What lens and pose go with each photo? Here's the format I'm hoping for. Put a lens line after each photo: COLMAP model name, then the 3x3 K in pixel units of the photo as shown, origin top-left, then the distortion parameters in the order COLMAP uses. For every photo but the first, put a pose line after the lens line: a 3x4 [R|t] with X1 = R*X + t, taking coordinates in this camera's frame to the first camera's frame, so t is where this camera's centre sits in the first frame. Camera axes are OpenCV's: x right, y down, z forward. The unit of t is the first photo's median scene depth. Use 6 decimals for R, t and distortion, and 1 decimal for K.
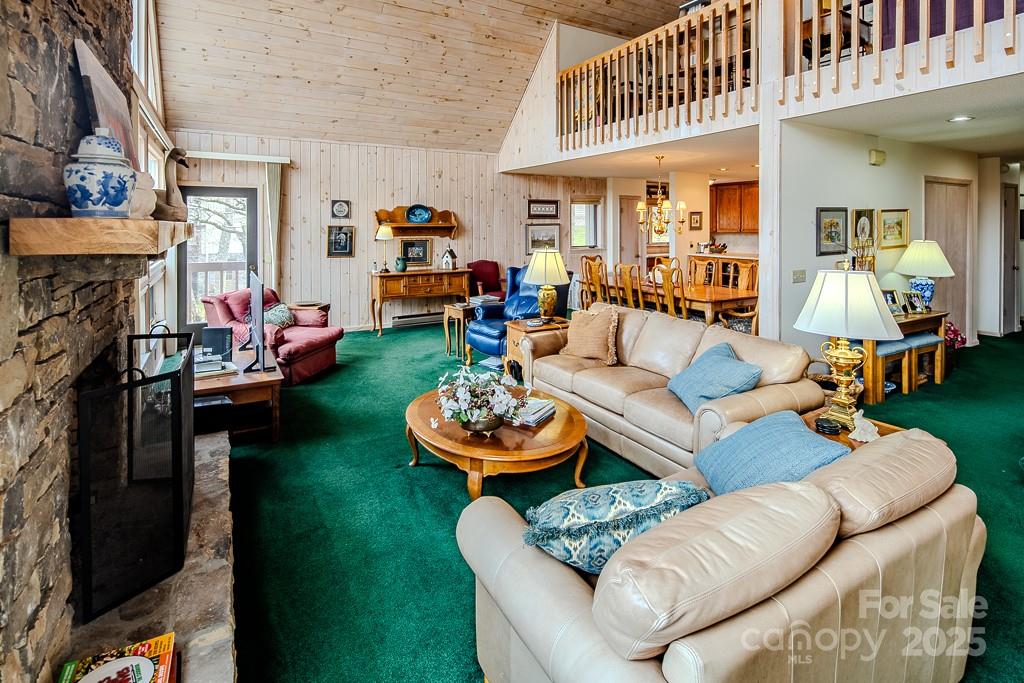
lens RADIAL K [[504.6, 0, 495.3], [0, 504.6, 228.4], [0, 0, 1]] dist [0.002729, 0.000045]
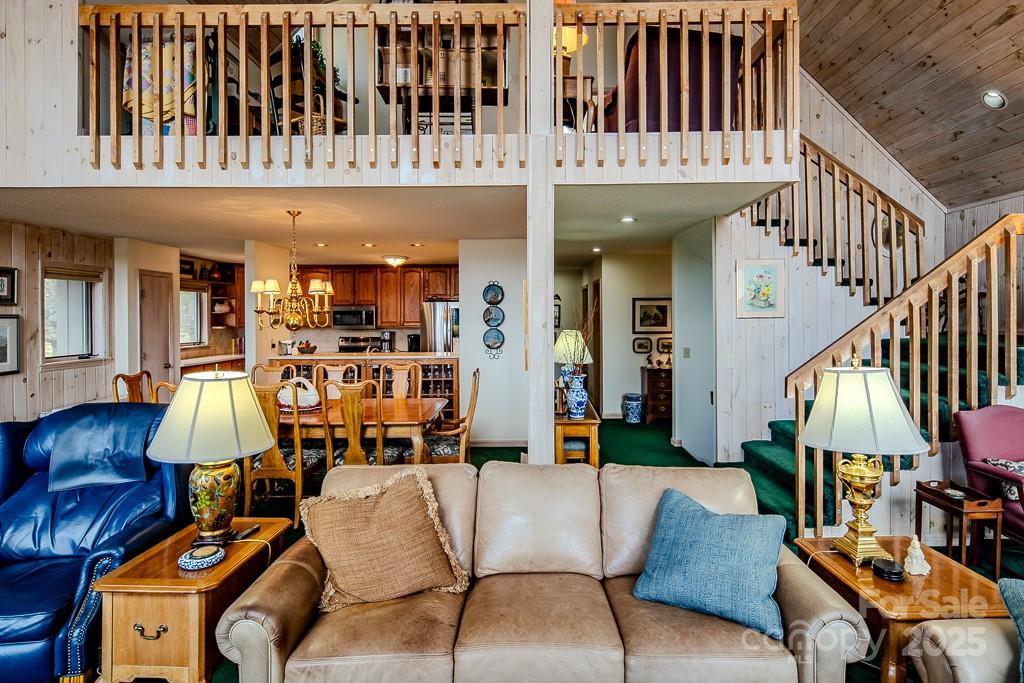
lens RADIAL K [[518.9, 0, 513.8], [0, 518.9, 316.8], [0, 0, 1]] dist [0.002067, 0.000567]
pose [[0.487073, -0.000899, 0.873361, -0.117822], [0.009326, 0.999948, -0.004172, -0.001081], [-0.873311, 0.010177, 0.487056, 0.406898]]
